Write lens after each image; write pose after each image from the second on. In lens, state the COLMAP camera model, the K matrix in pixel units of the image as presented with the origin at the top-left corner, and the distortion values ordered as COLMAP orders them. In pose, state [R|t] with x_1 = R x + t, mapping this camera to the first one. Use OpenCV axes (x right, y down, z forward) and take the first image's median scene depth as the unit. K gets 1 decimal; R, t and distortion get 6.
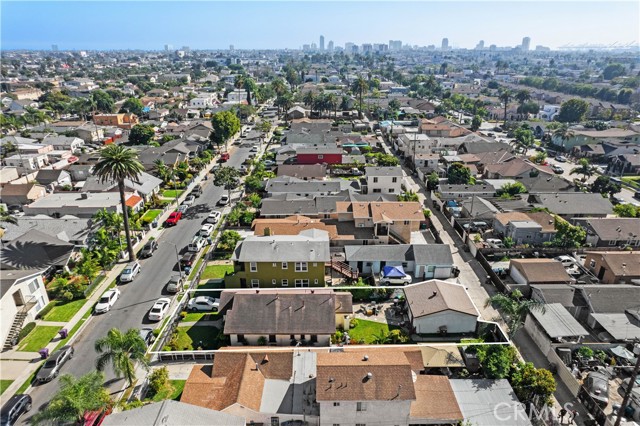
lens RADIAL K [[412.8, 0, 322.5], [0, 412.8, 213.3], [0, 0, 1]] dist [-0.080229, 0.078947]
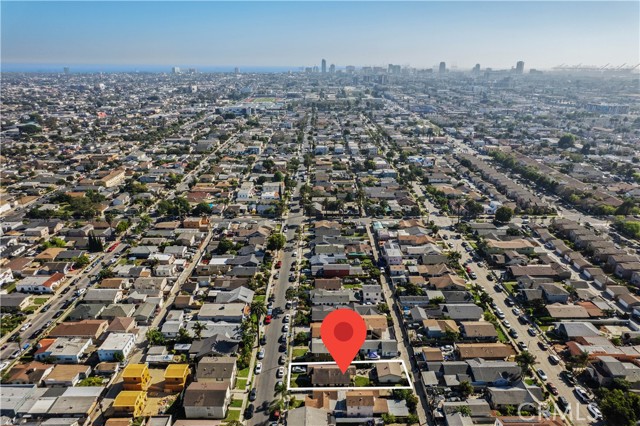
lens RADIAL K [[412.8, 0, 322.5], [0, 412.8, 213.3], [0, 0, 1]] dist [-0.080229, 0.078947]
pose [[0.999998, -0.000137, -0.002227, -0.128065], [0.000071, 0.999562, -0.029602, -0.664146], [0.002230, 0.029602, 0.999559, -1.548850]]
